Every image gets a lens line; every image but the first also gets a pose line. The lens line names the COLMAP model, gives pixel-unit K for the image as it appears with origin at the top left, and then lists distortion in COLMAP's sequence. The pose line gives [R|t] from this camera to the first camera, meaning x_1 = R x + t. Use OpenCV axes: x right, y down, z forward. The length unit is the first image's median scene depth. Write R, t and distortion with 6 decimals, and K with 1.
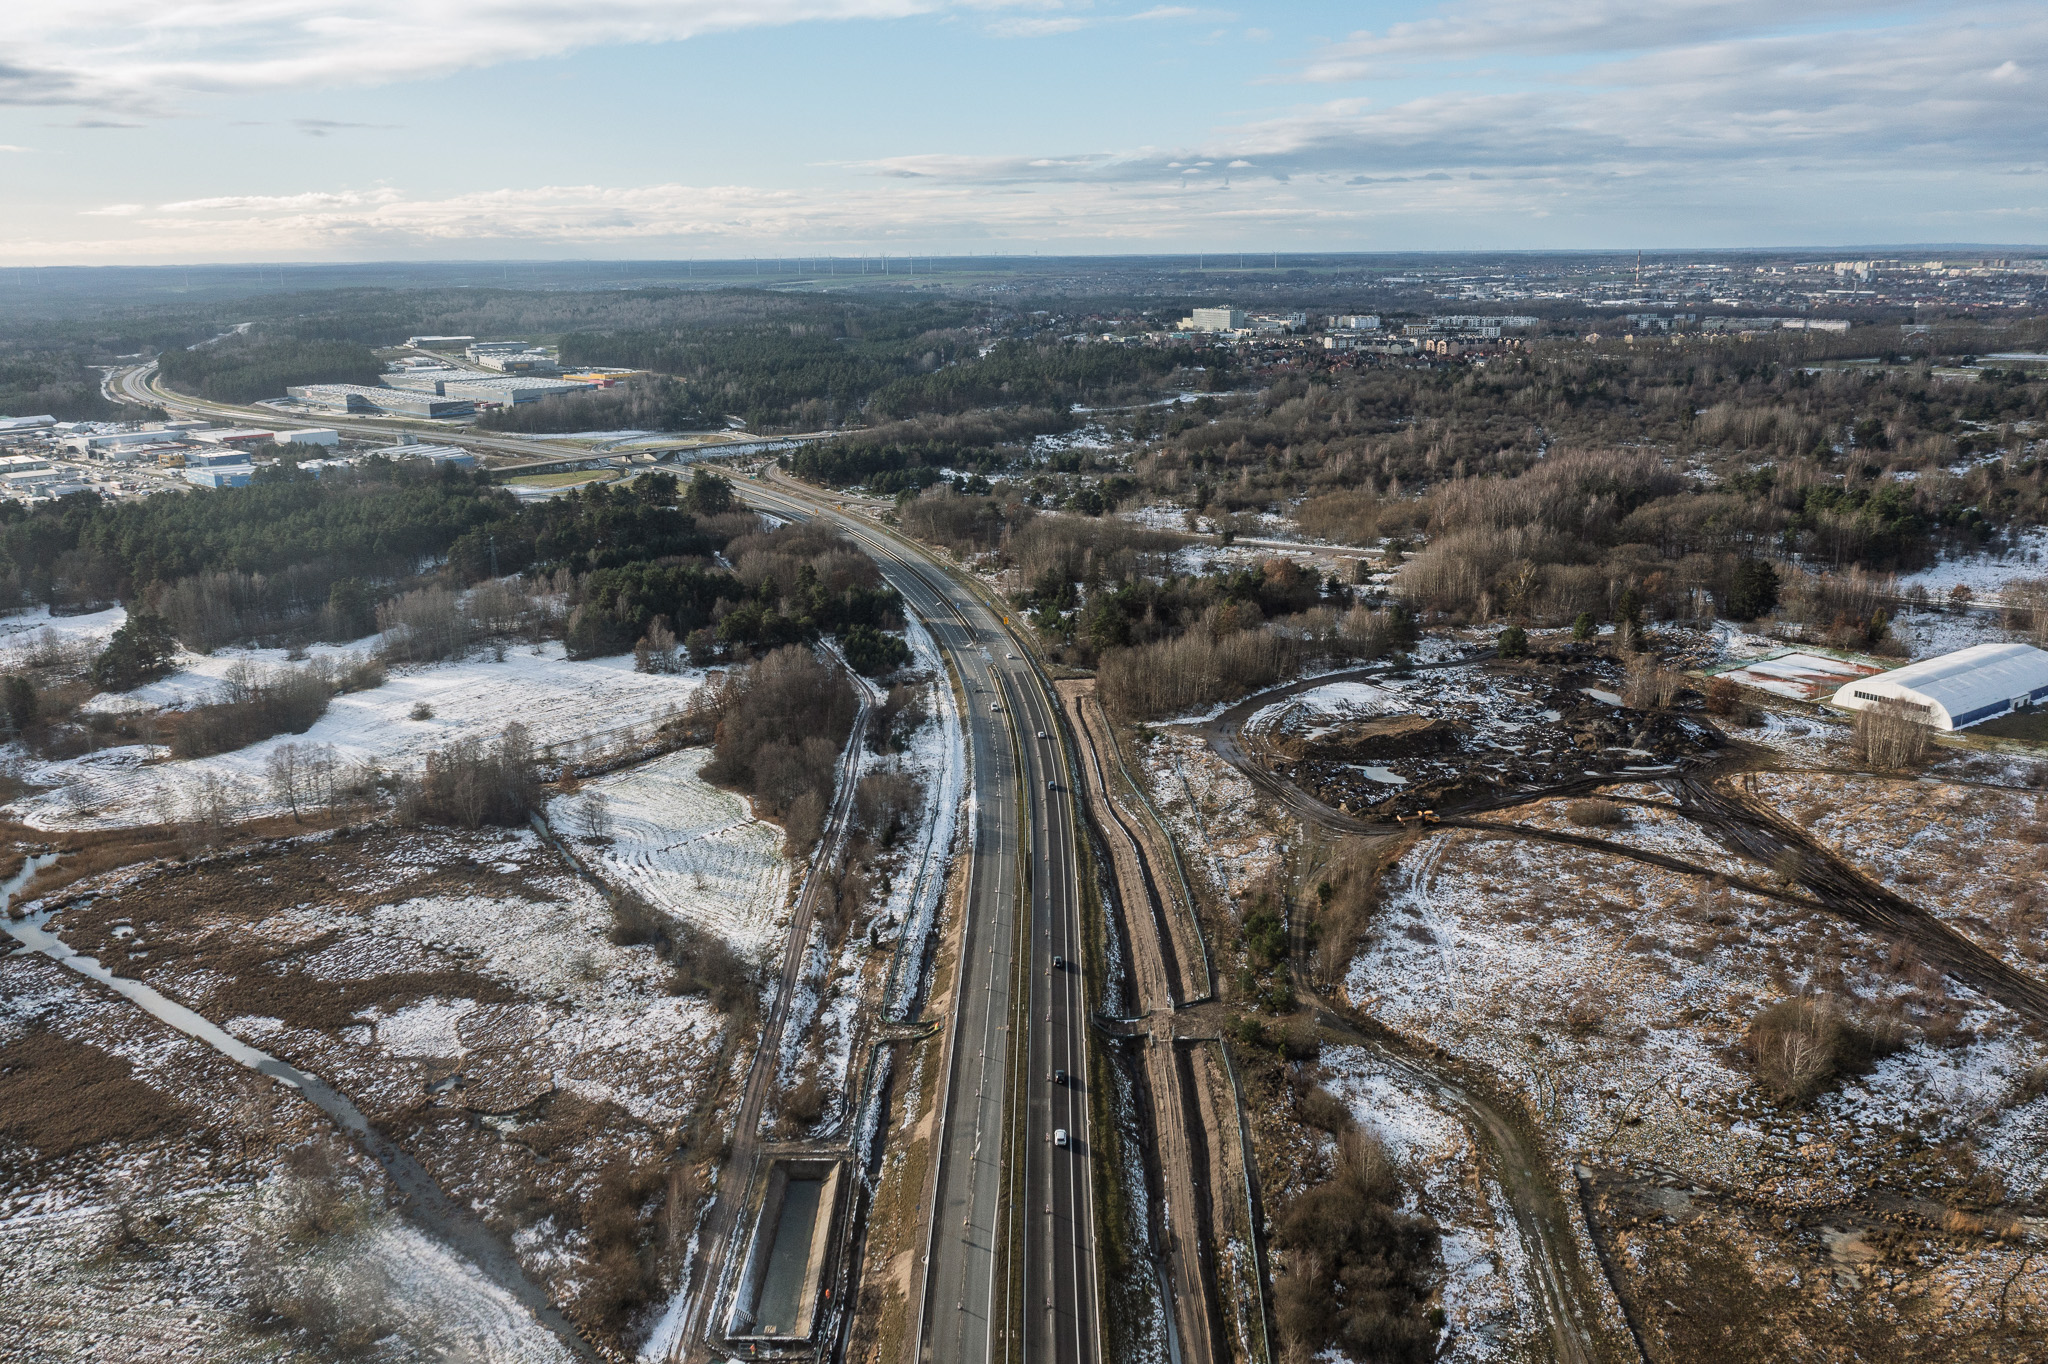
lens RADIAL K [[1619.8, 0, 1024.0], [0, 1619.8, 682.0], [0, 0, 1]] dist [-0.006723, -0.003716]
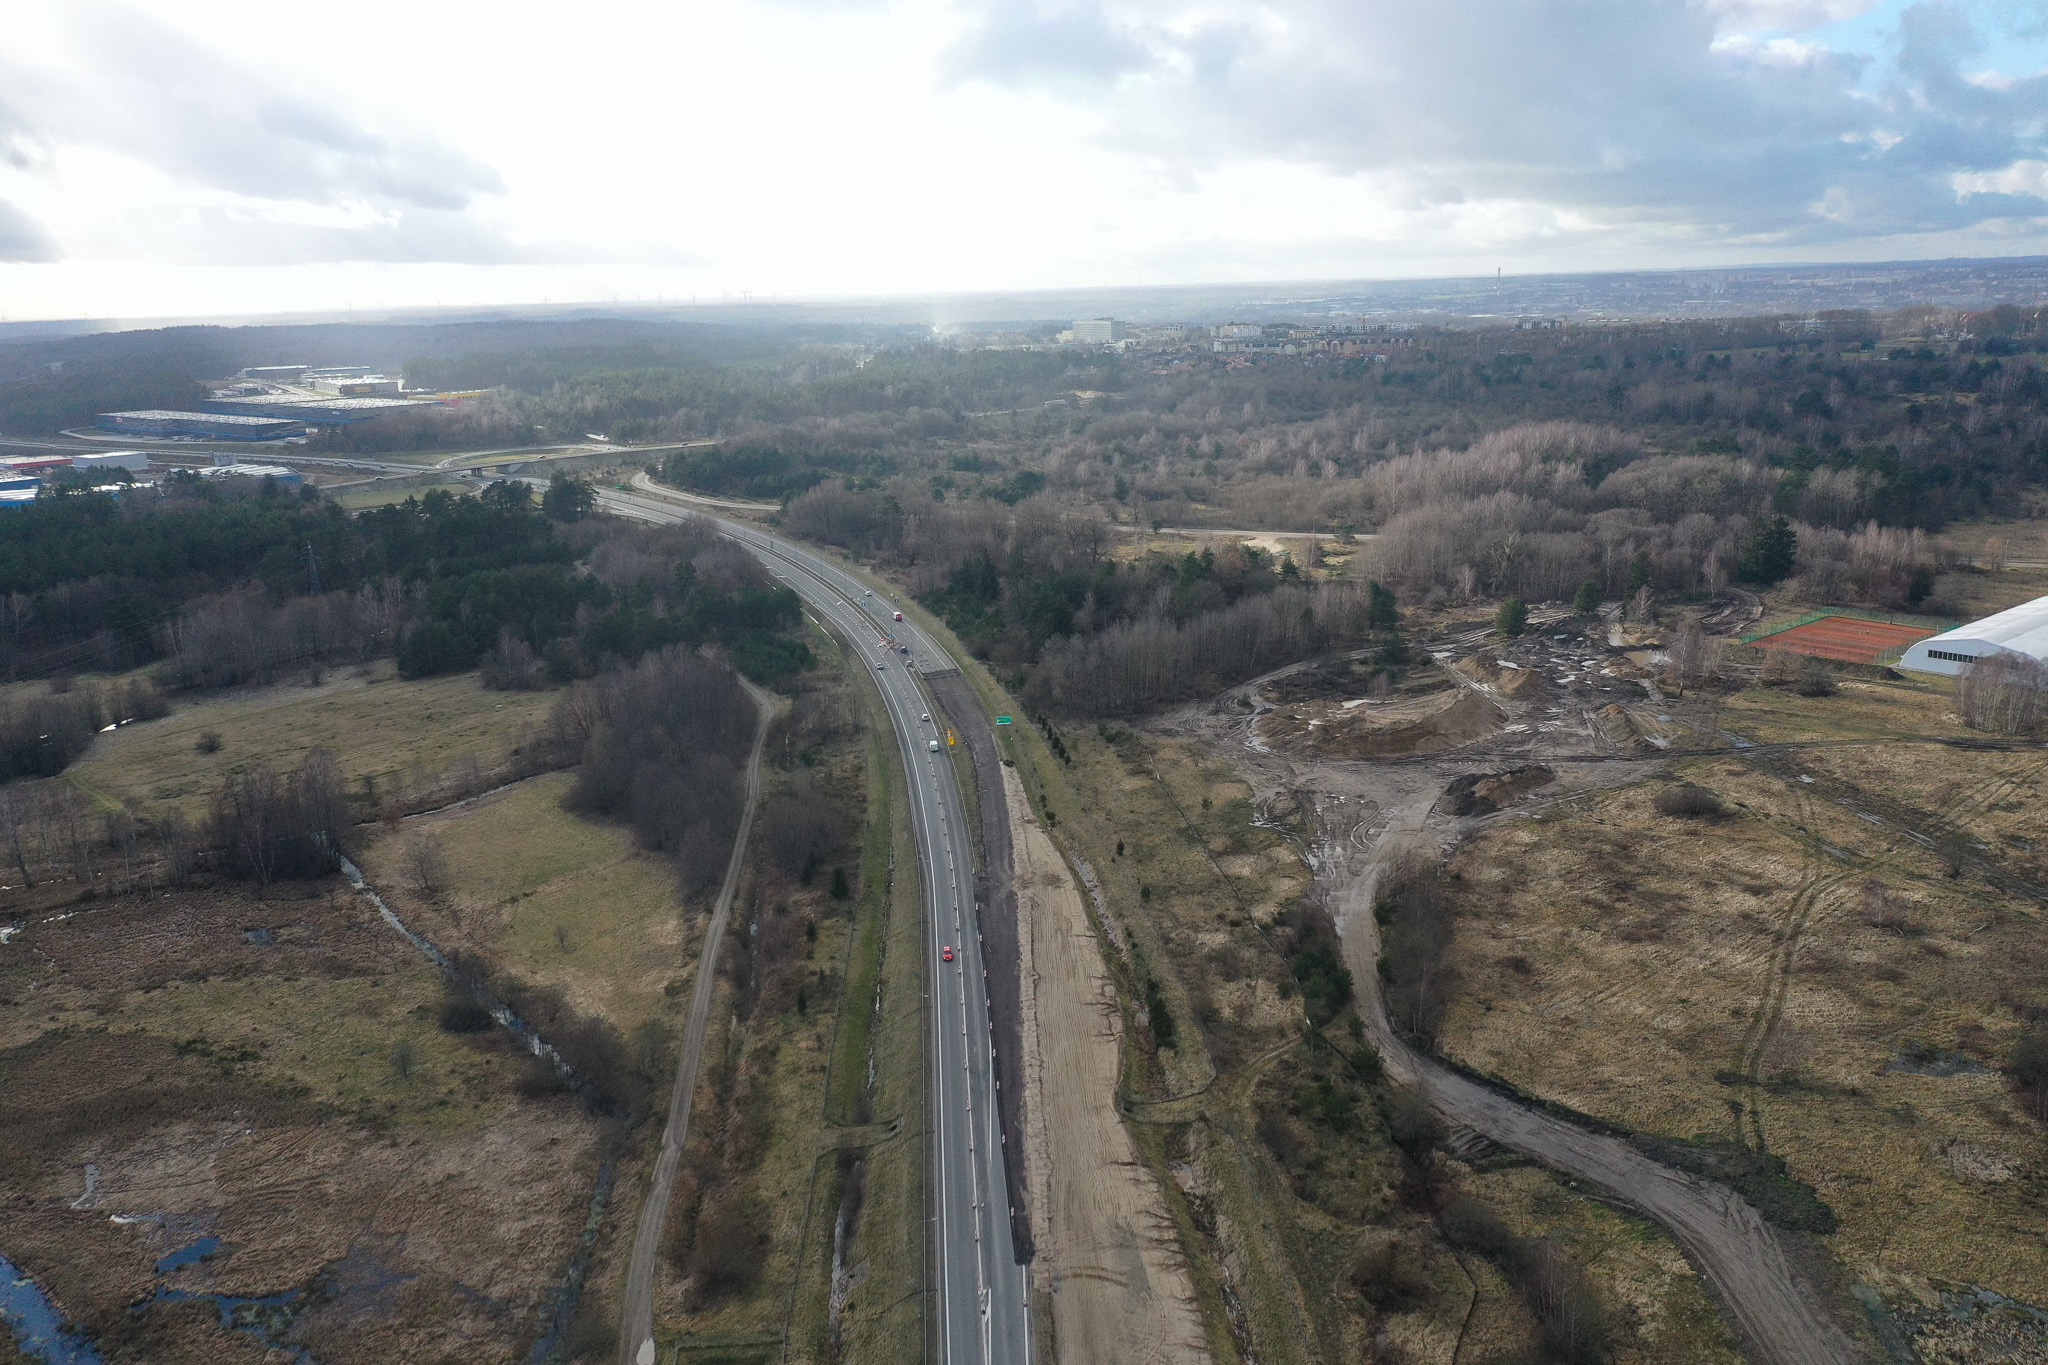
lens RADIAL K [[1621.0, 0, 1023.7], [0, 1621.0, 683.8], [0, 0, 1]] dist [0.006611, 0.001071]
pose [[0.996479, -0.036250, 0.075606, -0.020866], [0.037782, 0.999107, -0.018938, 0.014256], [-0.074852, 0.021728, 0.996958, 0.122179]]
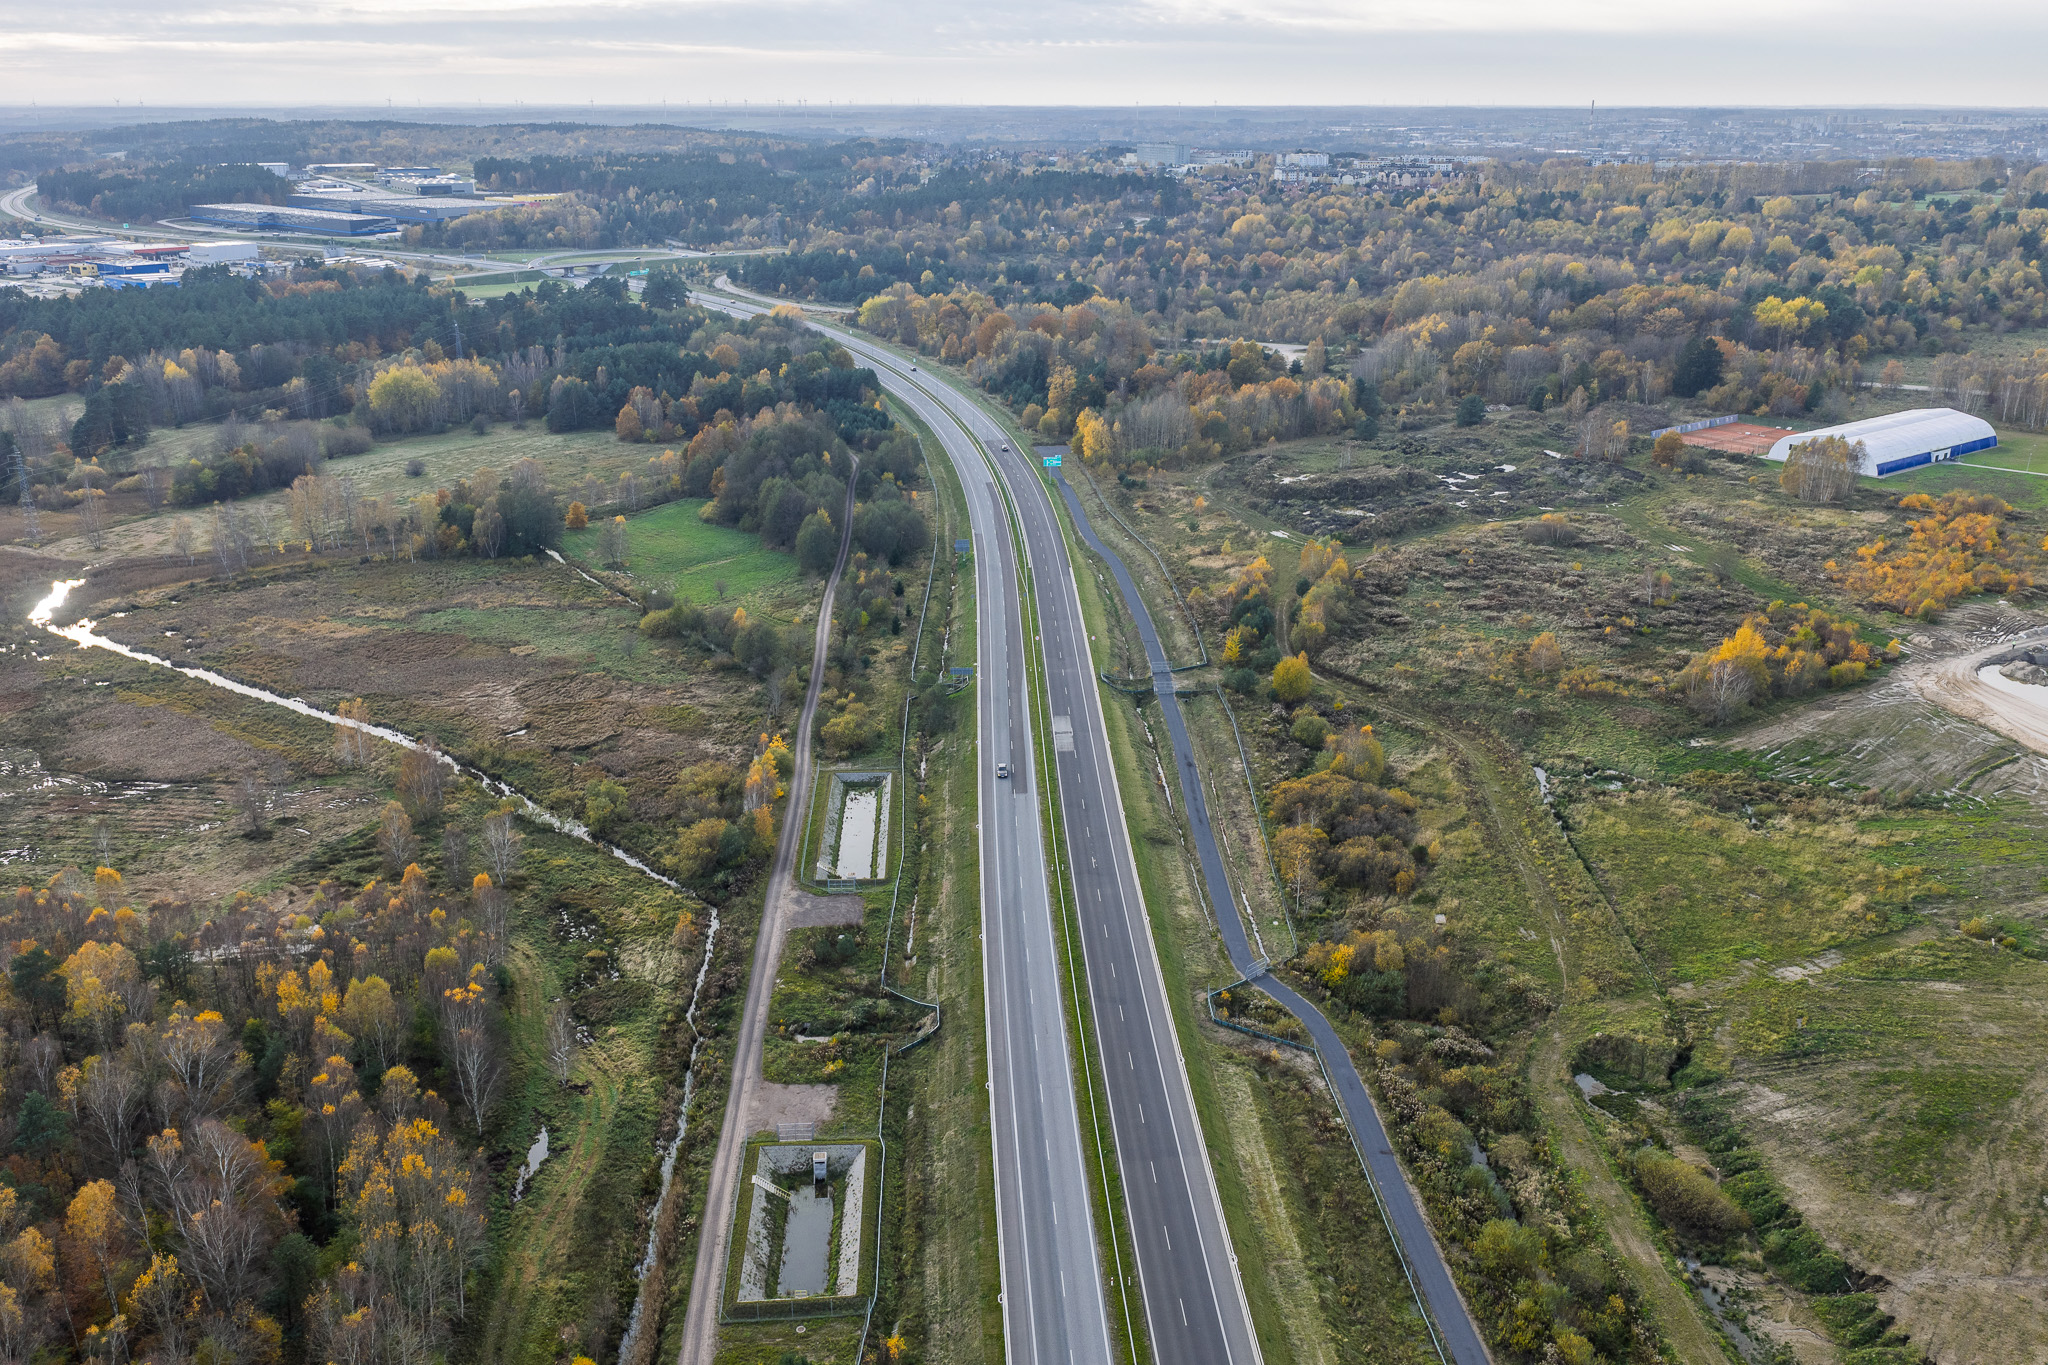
lens RADIAL K [[1684.2, 0, 1034.1], [0, 1684.2, 687.2], [0, 0, 1]] dist [0.003894, -0.008457]
pose [[0.998715, -0.003127, 0.050589, -0.028252], [-0.000675, 0.997186, 0.074970, 0.057032], [-0.050681, -0.074907, 0.995902, -0.066460]]
